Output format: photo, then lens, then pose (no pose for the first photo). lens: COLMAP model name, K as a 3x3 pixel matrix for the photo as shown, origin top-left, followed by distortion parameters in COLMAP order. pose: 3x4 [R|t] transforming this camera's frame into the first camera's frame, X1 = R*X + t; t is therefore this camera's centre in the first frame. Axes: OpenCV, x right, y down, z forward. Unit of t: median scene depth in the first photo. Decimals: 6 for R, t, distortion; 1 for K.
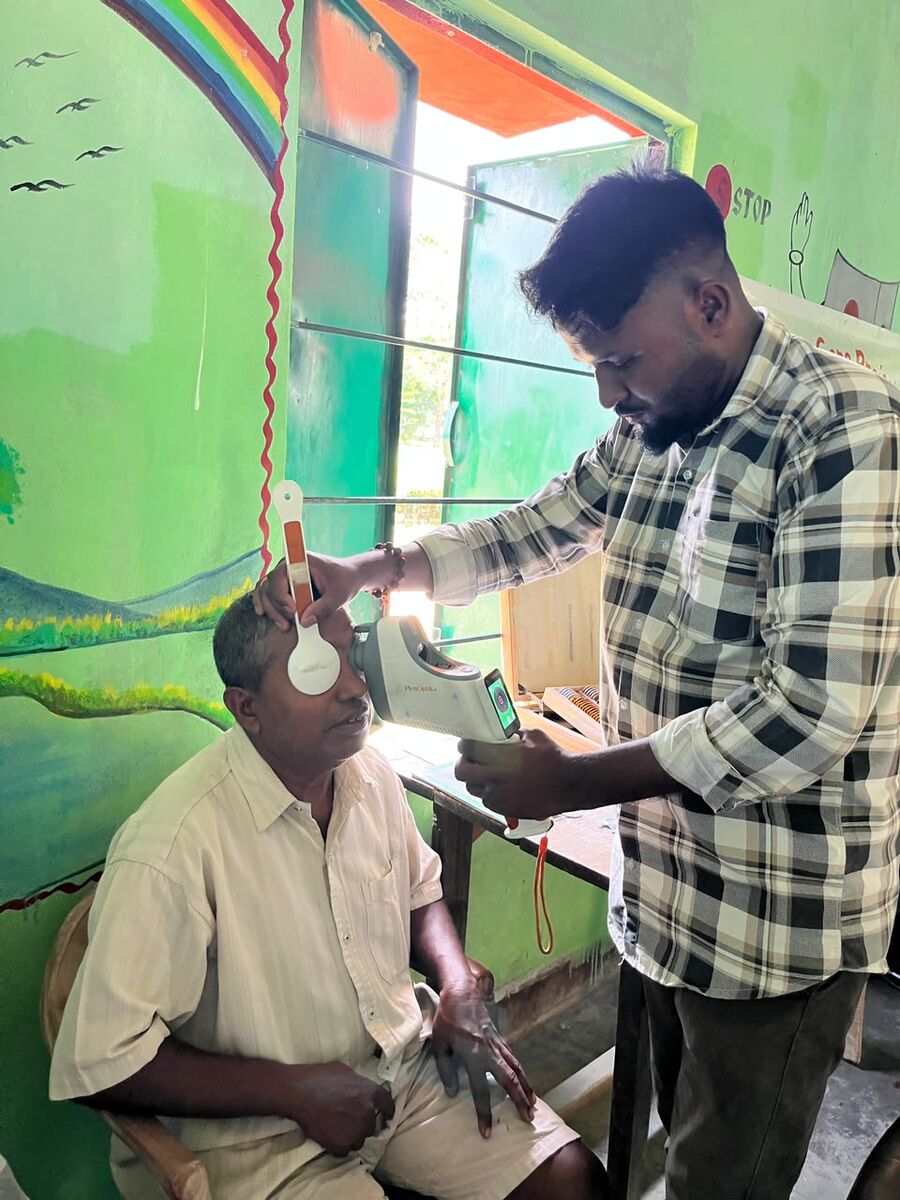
lens RADIAL K [[930.2, 0, 493.7], [0, 930.2, 617.1], [0, 0, 1]] dist [0.060536, -0.085165]
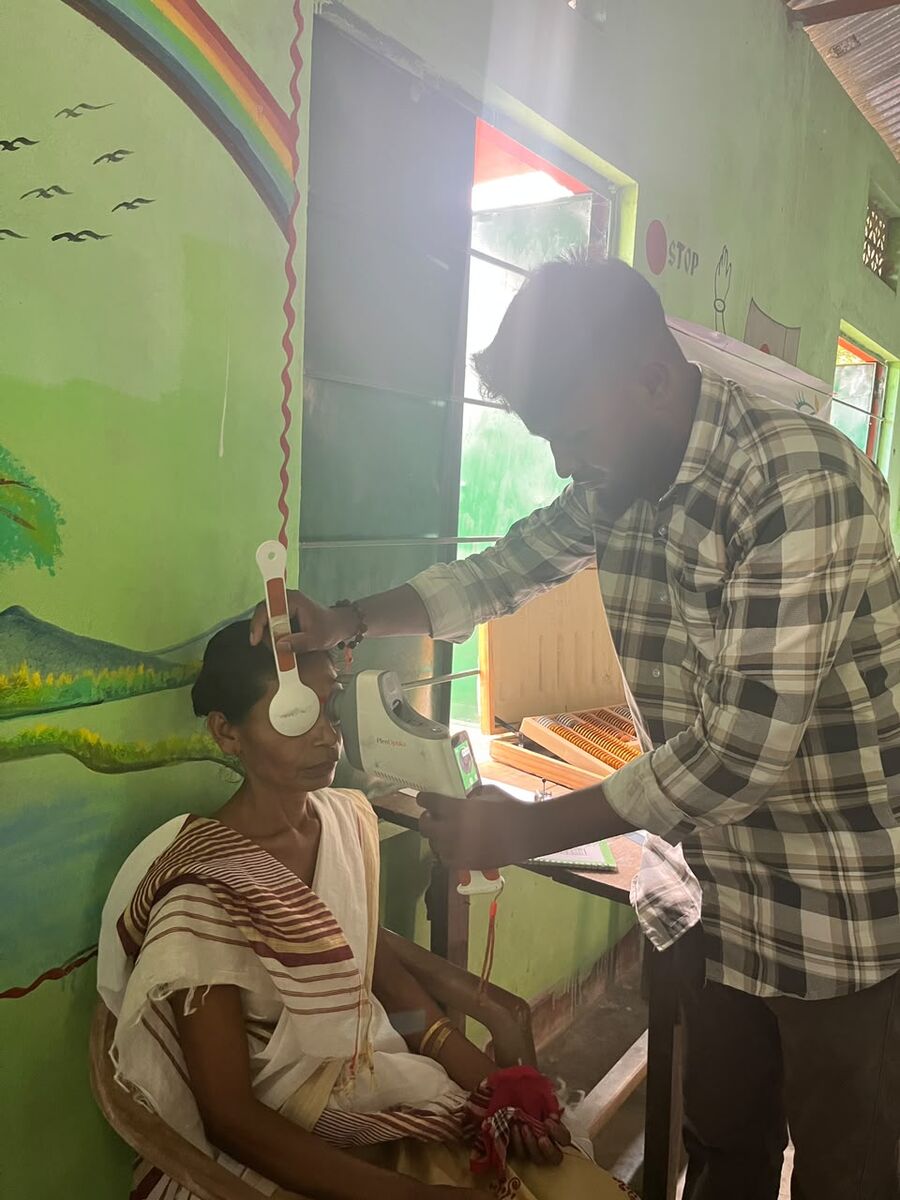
lens RADIAL K [[930.2, 0, 442.6], [0, 930.2, 614.2], [0, 0, 1]] dist [0.060536, -0.085165]
pose [[0.991949, -0.044407, 0.118594, -0.212354], [0.050373, 0.997586, -0.047791, 0.006968], [-0.116186, 0.053380, 0.991792, -0.009646]]
